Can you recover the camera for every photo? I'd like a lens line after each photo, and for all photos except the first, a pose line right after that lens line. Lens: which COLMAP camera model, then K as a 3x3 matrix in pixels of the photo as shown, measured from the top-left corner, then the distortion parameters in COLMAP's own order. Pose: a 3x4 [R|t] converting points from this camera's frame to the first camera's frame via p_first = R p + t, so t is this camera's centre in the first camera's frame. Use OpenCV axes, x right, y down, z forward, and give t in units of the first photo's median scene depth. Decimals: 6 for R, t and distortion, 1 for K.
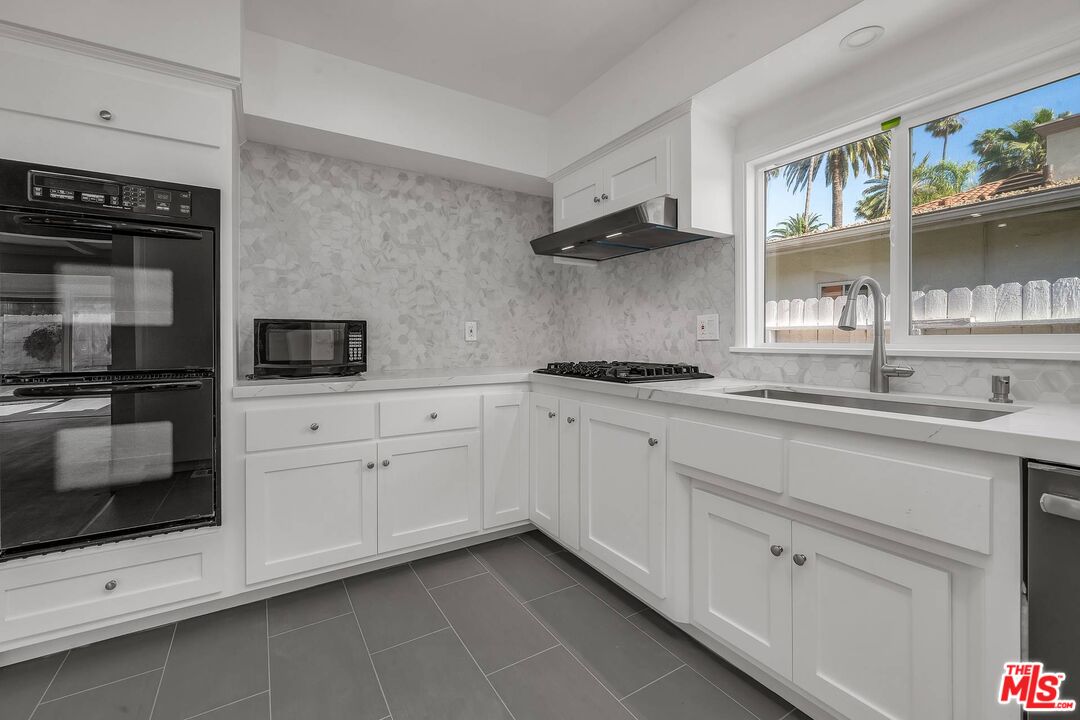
lens RADIAL K [[459.1, 0, 534.4], [0, 459.1, 341.5], [0, 0, 1]] dist [-0.000406, 0.000017]
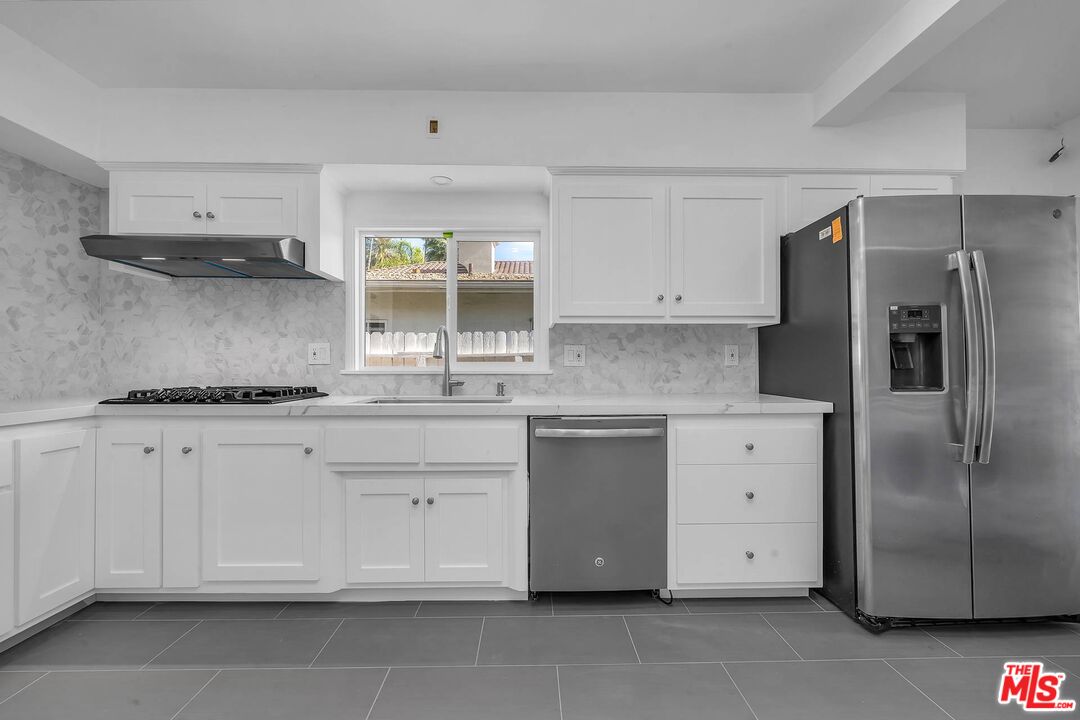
lens RADIAL K [[422.8, 0, 540.0], [0, 422.8, 360.0], [0, 0, 1]] dist [-0.000439, 0.000010]
pose [[0.504944, 0.012656, 0.863060, -0.270443], [0.001827, 0.999875, -0.015731, 0.003471], [-0.863150, 0.009521, 0.504857, -0.042702]]
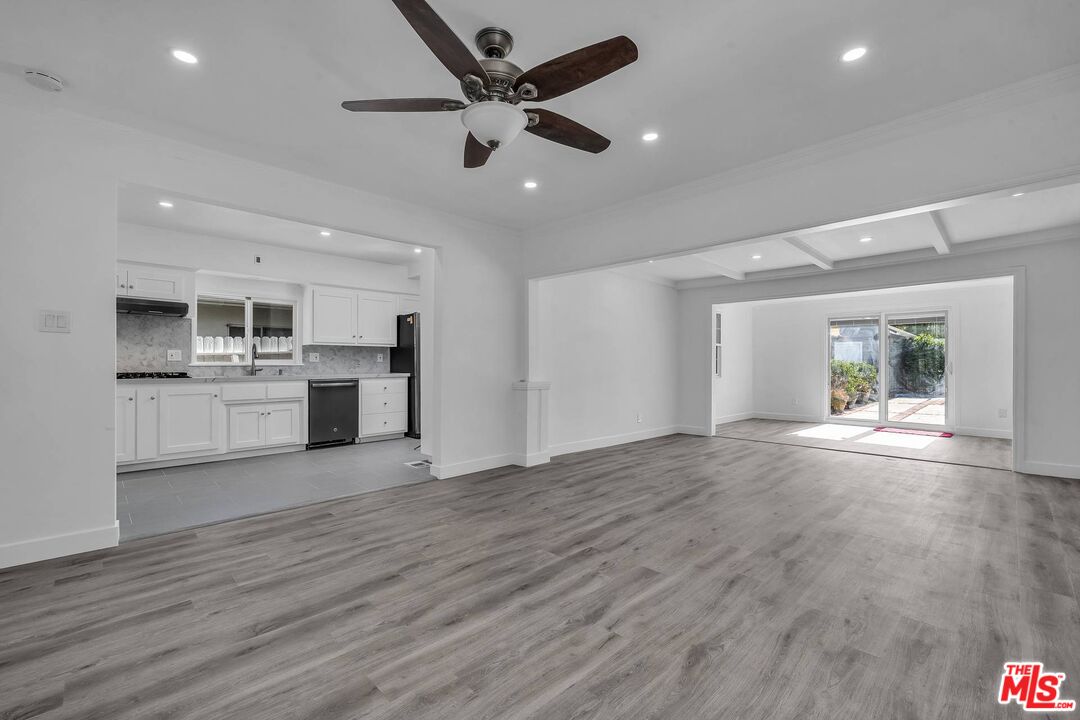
lens RADIAL K [[451.1, 0, 540.0], [0, 451.1, 360.0], [0, 0, 1]] dist [-0.026331, 0.000007]
pose [[-0.221194, 0.005954, 0.975212, -2.125020], [0.002728, 0.999981, -0.005487, 0.008325], [-0.975226, 0.001447, -0.221206, -0.282144]]
